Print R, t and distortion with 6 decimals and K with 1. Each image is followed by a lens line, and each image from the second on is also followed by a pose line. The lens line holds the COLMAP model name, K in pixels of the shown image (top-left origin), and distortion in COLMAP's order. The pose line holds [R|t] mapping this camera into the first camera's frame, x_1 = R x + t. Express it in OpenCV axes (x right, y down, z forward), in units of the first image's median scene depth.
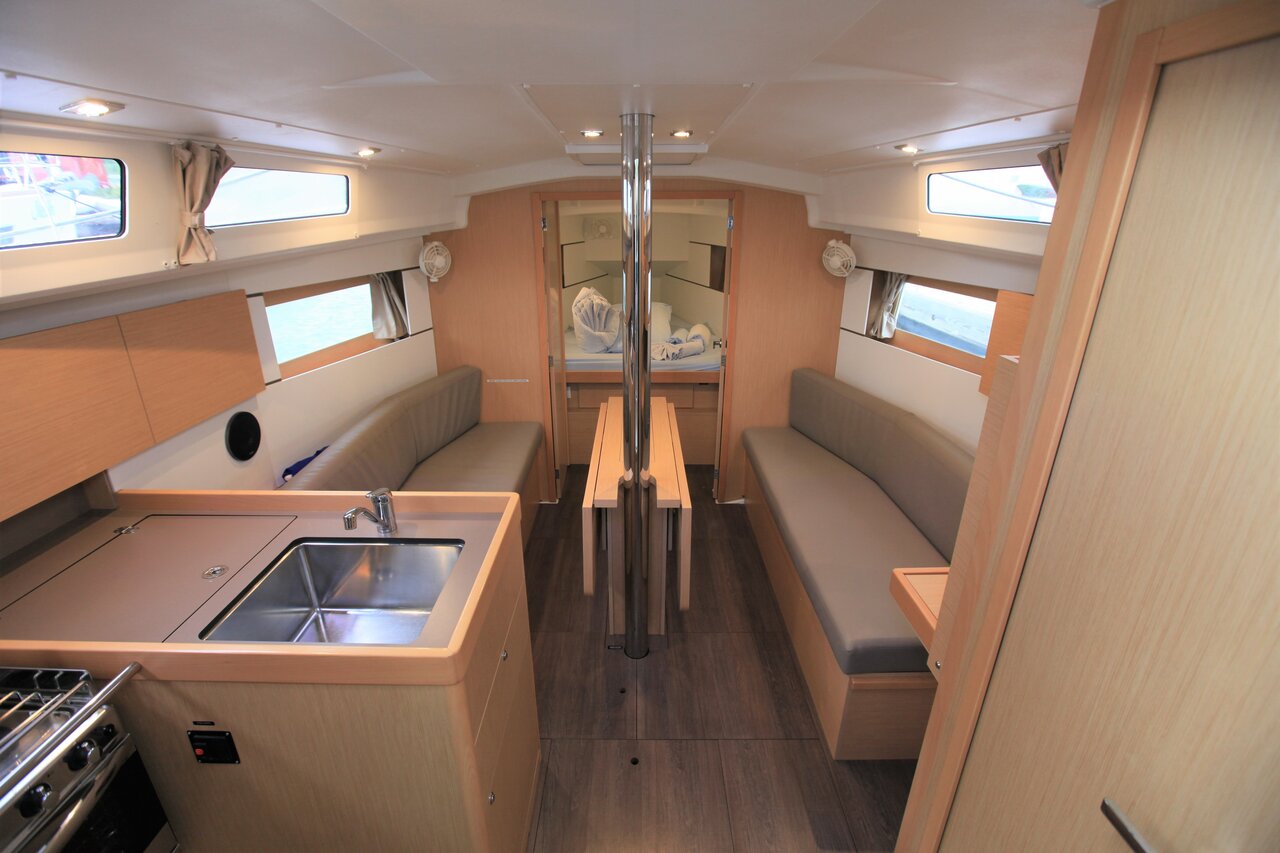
lens RADIAL K [[574.6, 0, 629.0], [0, 574.6, 420.7], [0, 0, 1]] dist [-0.043216, 0.011530]
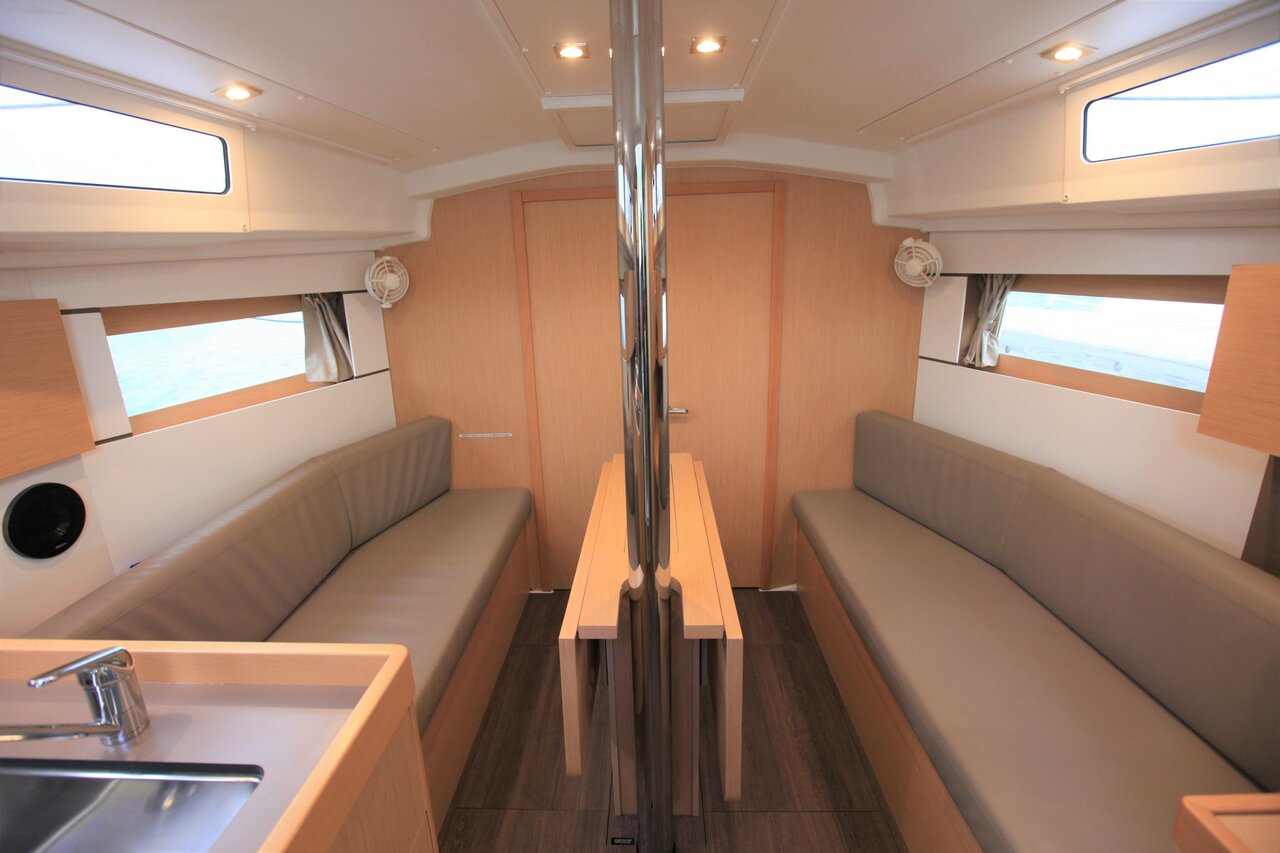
lens RADIAL K [[574.6, 0, 629.0], [0, 574.6, 420.7], [0, 0, 1]] dist [-0.043216, 0.011530]
pose [[0.999239, -0.018809, -0.034182, 0.013376], [0.015286, 0.994816, -0.100539, -0.010888], [0.035896, 0.099940, 0.994346, 0.320380]]
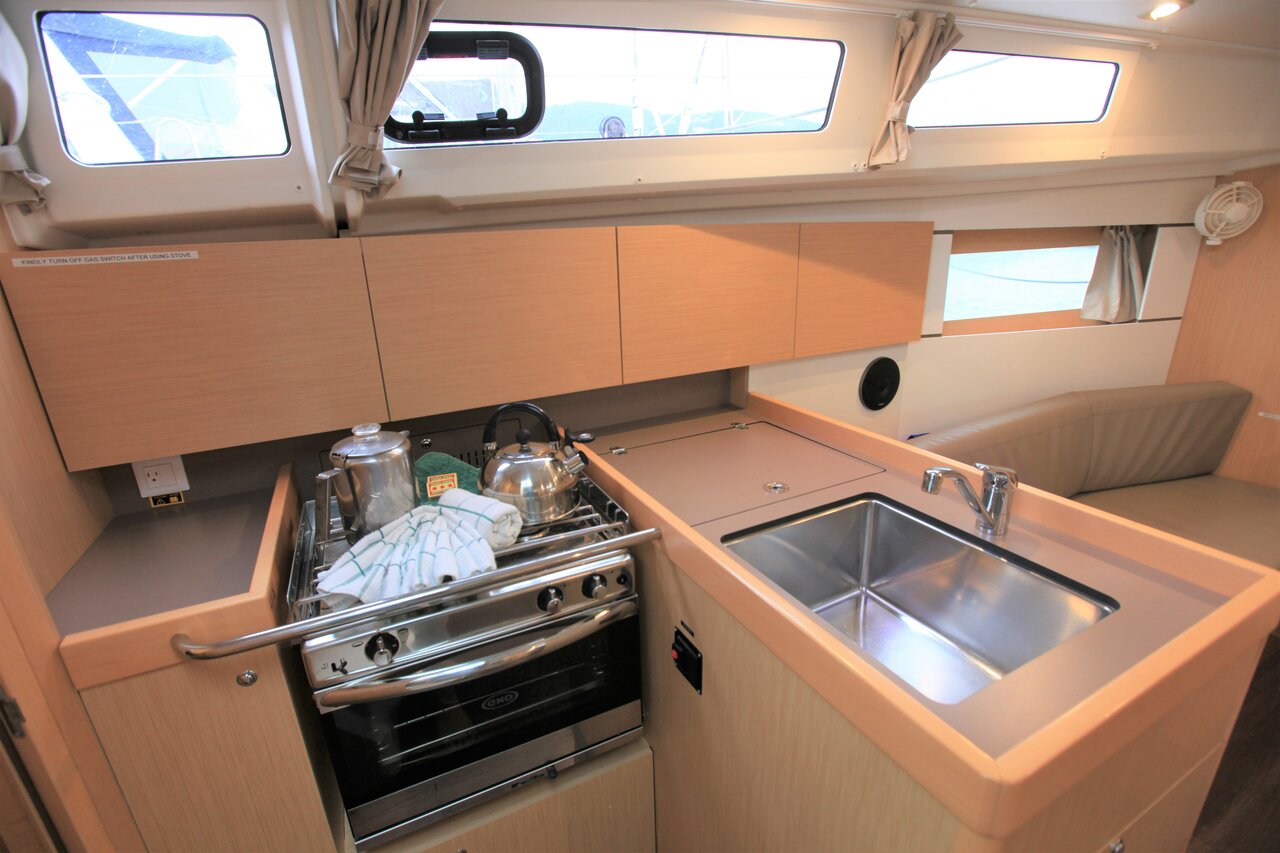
lens RADIAL K [[574.6, 0, 629.0], [0, 574.6, 420.7], [0, 0, 1]] dist [-0.043216, 0.011530]
pose [[0.446532, 0.258425, -0.856636, -0.052033], [-0.278217, 0.950027, 0.141575, 0.056552], [0.850415, 0.175113, 0.496116, 0.180288]]
